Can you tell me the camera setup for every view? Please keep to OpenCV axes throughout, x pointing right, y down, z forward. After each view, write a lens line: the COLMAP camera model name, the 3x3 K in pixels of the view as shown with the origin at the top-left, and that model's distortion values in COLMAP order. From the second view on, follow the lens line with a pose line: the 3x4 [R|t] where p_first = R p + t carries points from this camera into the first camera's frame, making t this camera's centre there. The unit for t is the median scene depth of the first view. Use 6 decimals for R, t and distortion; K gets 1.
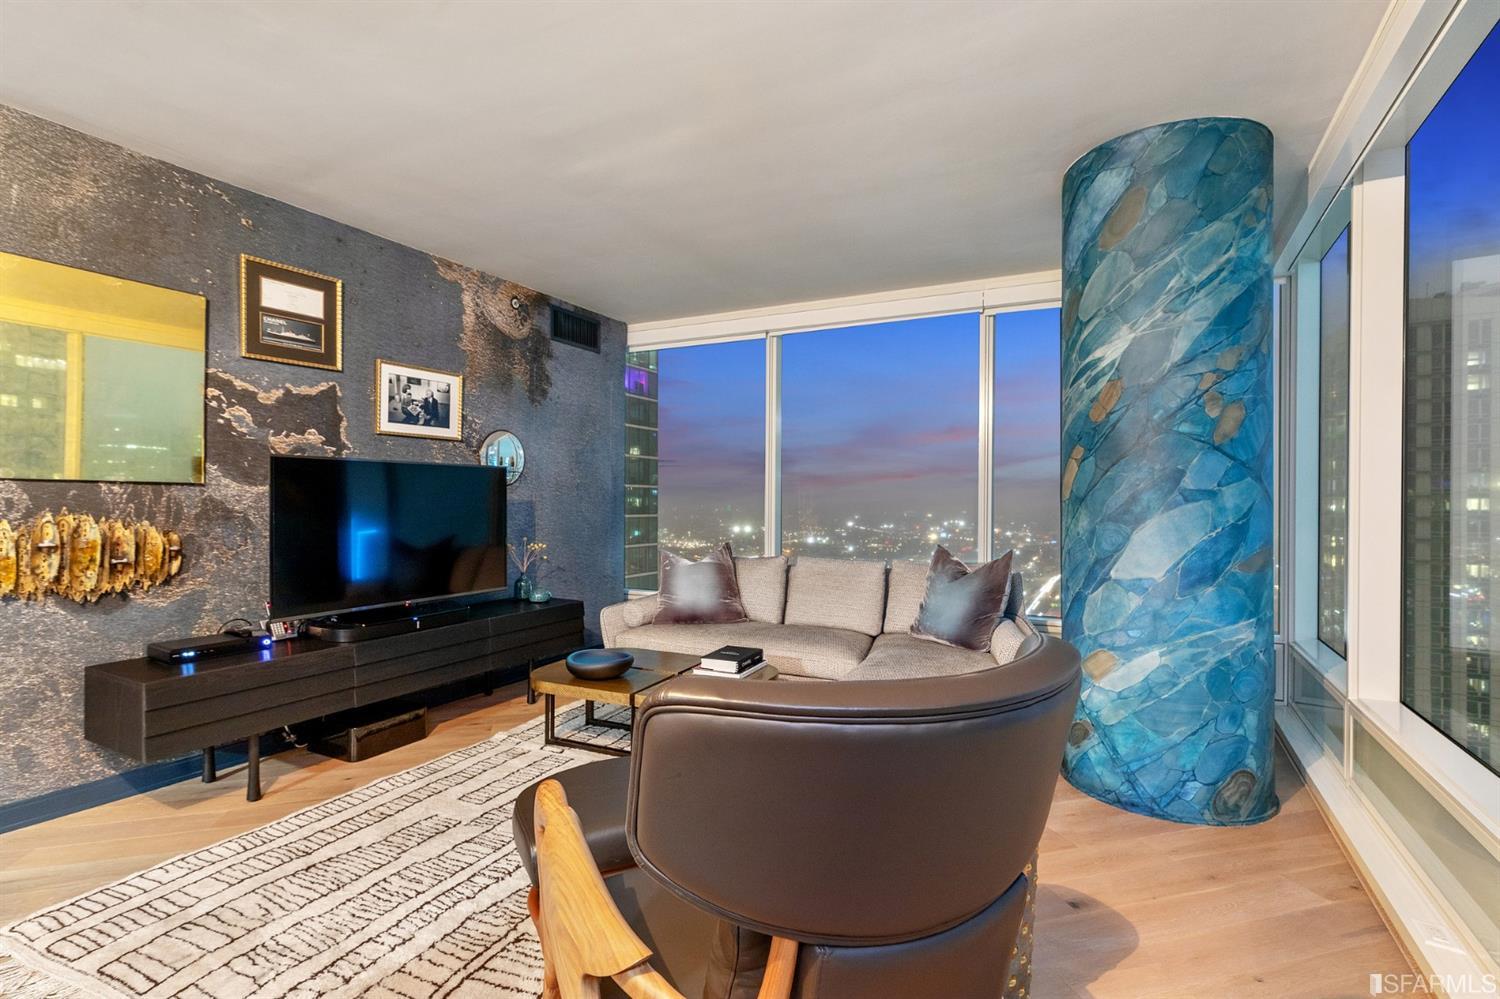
lens RADIAL K [[683.8, 0, 751.9], [0, 683.8, 499.7], [0, 0, 1]] dist [0.013000, 0.000043]
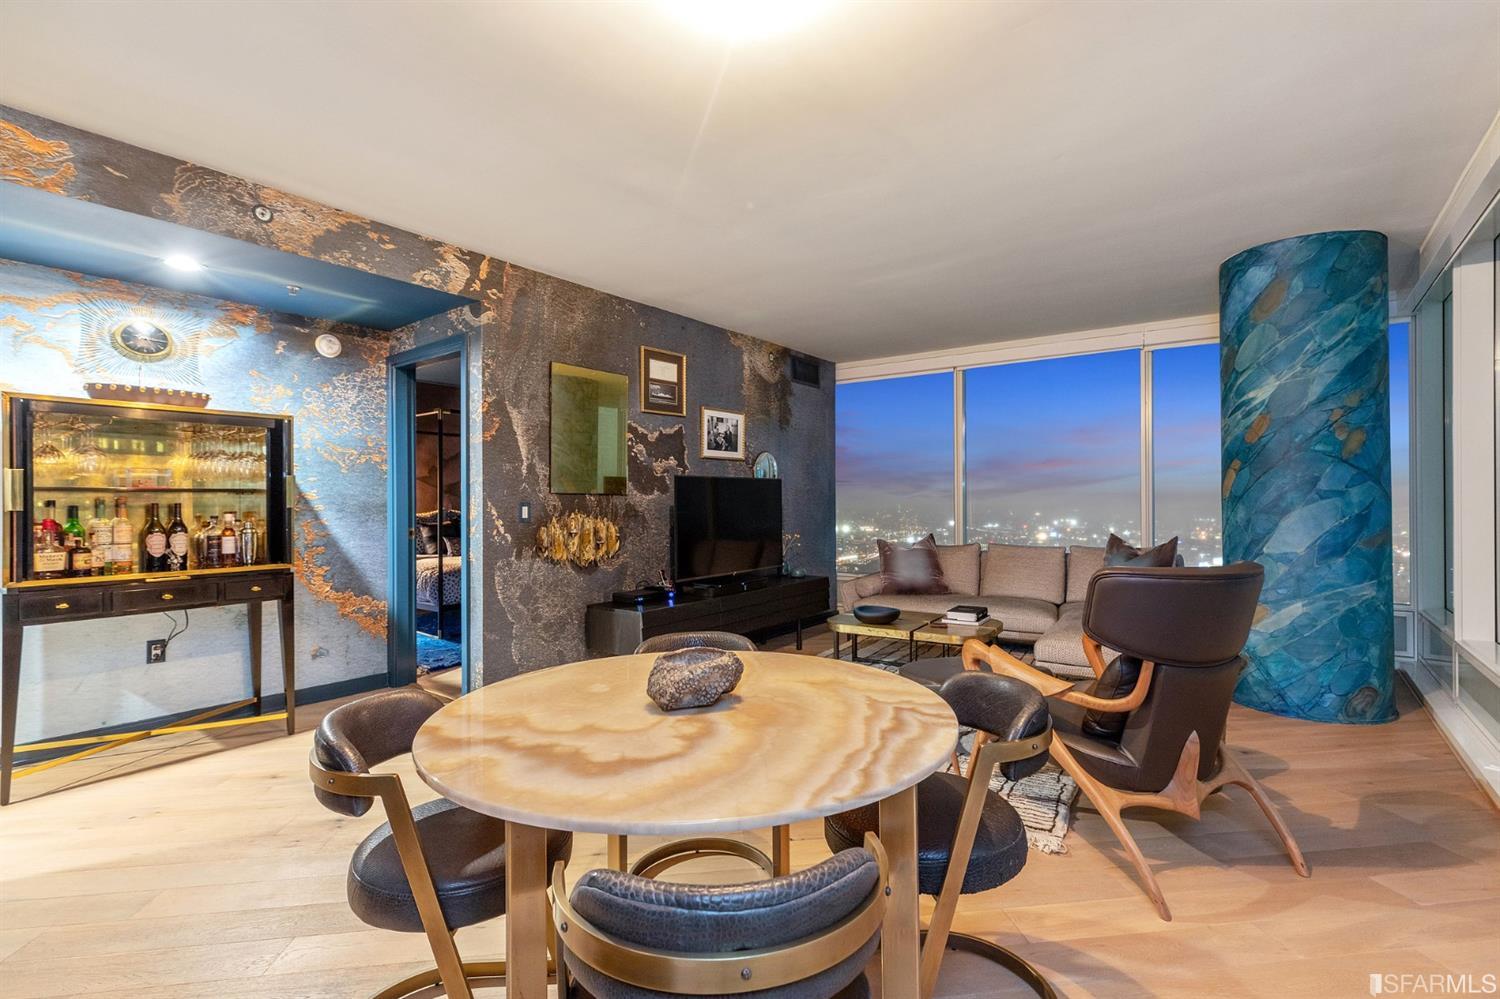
lens RADIAL K [[683.8, 0, 751.9], [0, 683.8, 499.7], [0, 0, 1]] dist [0.013000, 0.000043]
pose [[0.990152, -0.011630, -0.139515, -0.325496], [0.011466, 0.999932, -0.001977, -0.005287], [0.139529, 0.000358, 0.990218, -0.559850]]
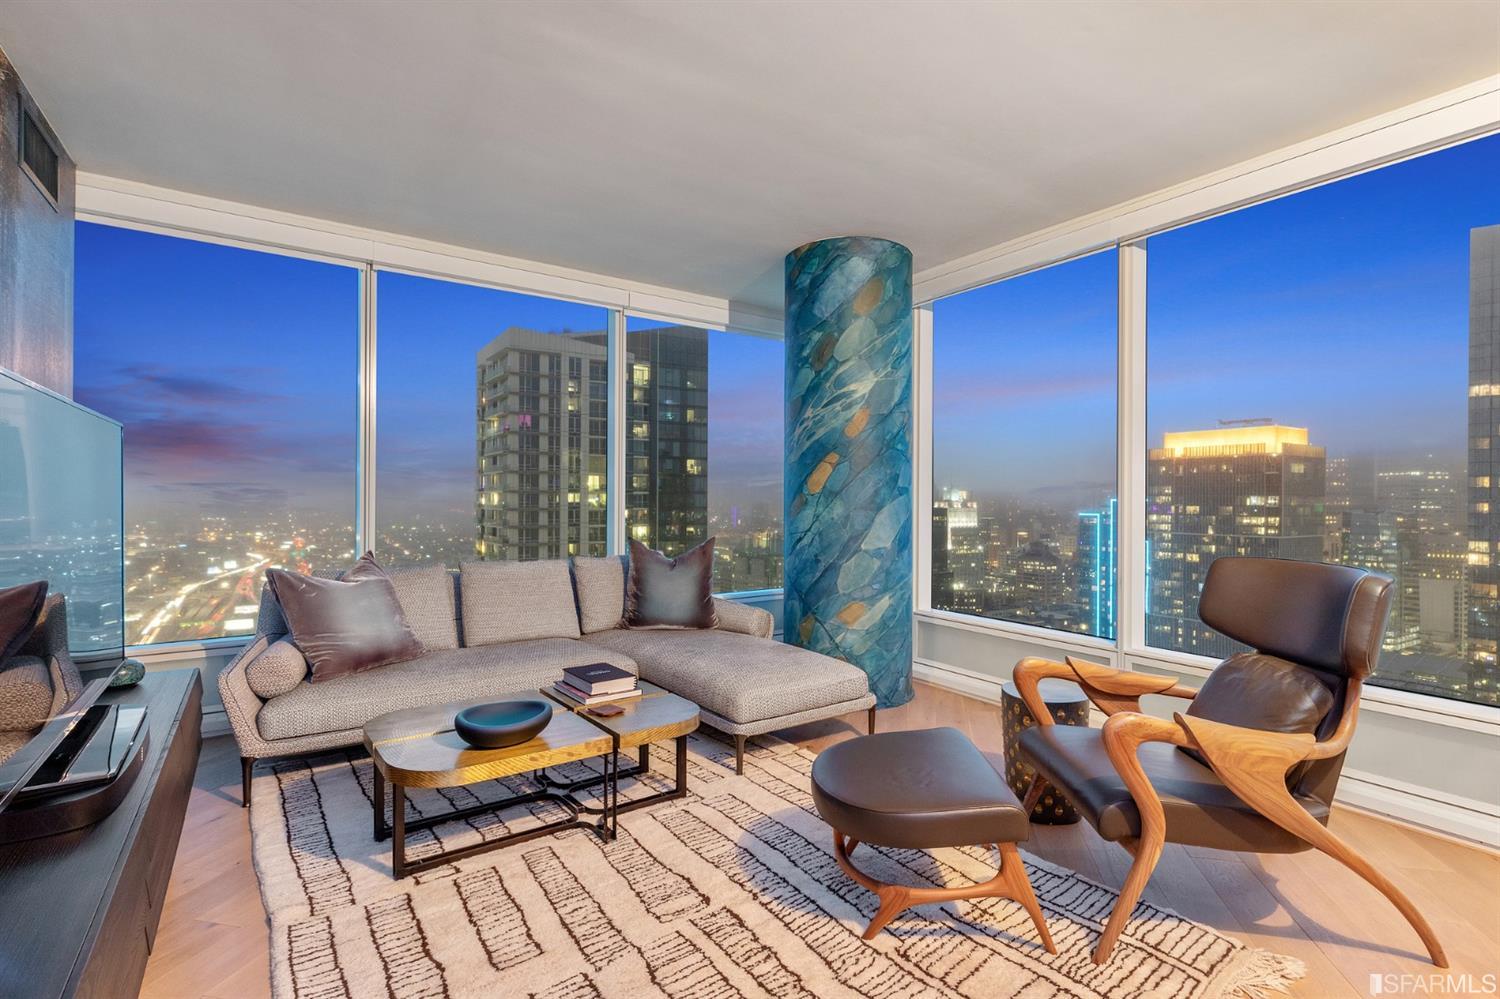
lens RADIAL K [[741.0, 0, 765.5], [0, 741.0, 497.9], [0, 0, 1]] dist [0.000890, 0.000034]
pose [[0.465924, -0.003403, 0.884818, -0.904353], [-0.002998, 0.999981, 0.005425, 0.001299], [-0.884820, -0.005181, 0.465905, 0.471032]]
